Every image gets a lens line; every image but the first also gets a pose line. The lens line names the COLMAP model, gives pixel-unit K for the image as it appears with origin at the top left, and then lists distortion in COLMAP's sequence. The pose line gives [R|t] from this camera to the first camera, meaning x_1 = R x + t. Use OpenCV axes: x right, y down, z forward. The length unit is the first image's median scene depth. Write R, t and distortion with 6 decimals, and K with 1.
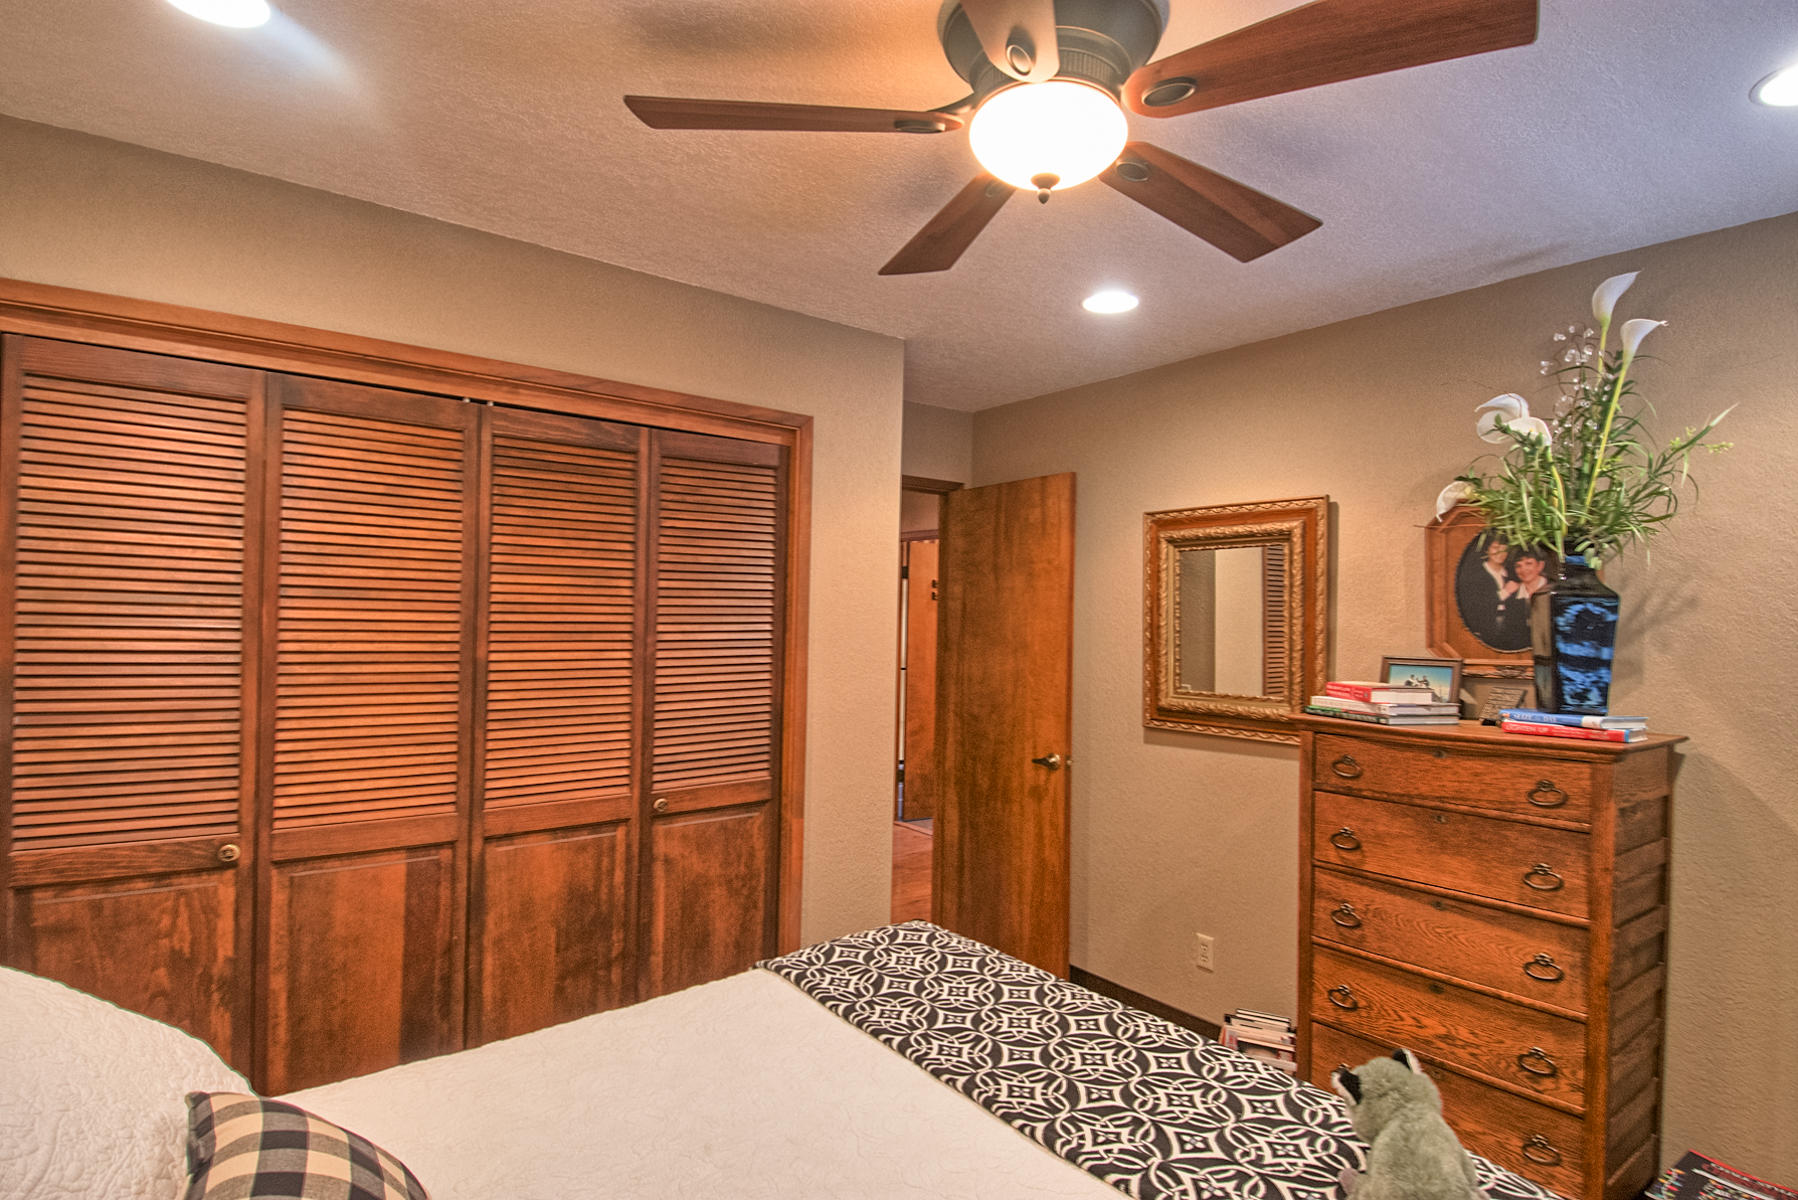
lens RADIAL K [[943.6, 0, 891.9], [0, 943.6, 611.5], [0, 0, 1]] dist [0.015688, -0.021806]
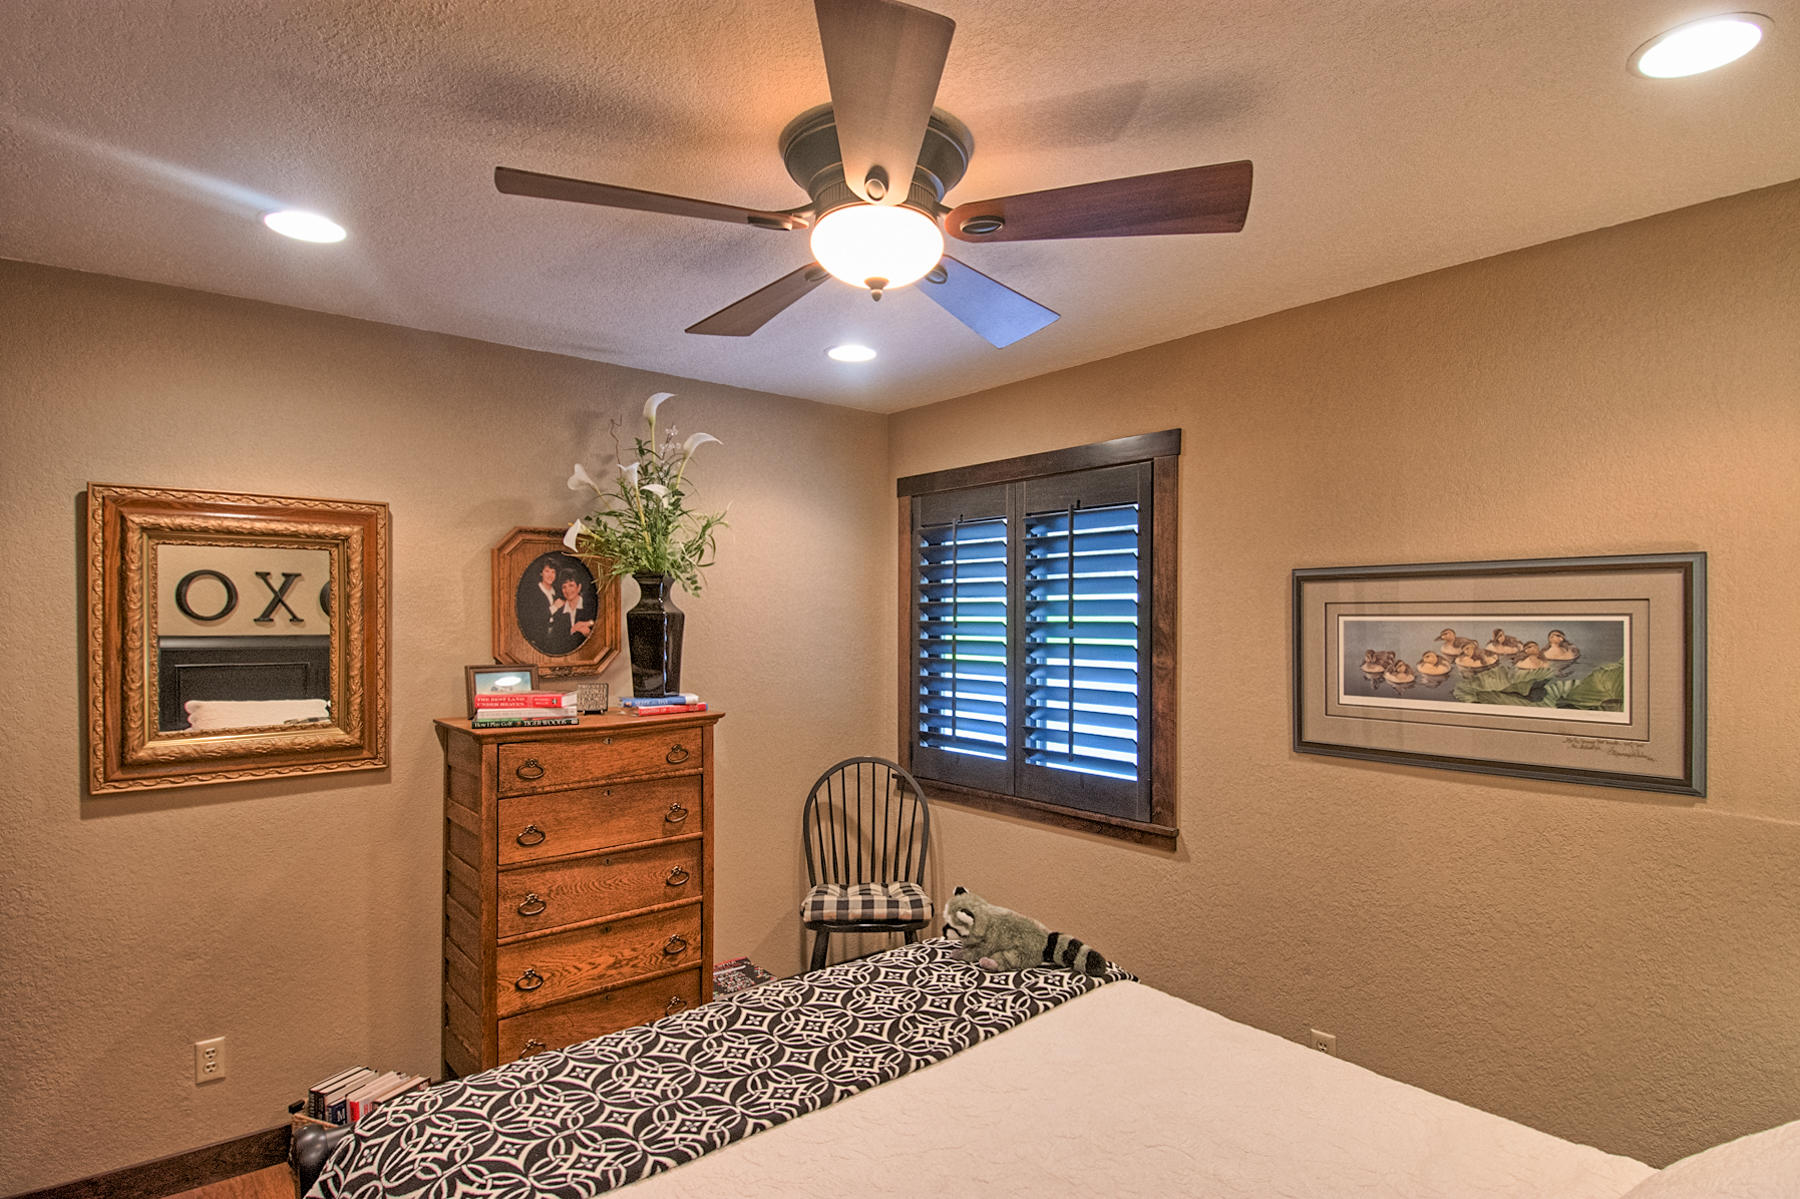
lens RADIAL K [[944.7, 0, 901.2], [0, 944.7, 607.1], [0, 0, 1]] dist [0.015688, -0.021806]
pose [[-0.060709, -0.010546, 0.998100, -0.623088], [-0.012511, 0.999874, 0.009804, -0.039215], [-0.998077, -0.011892, -0.060833, 0.627209]]
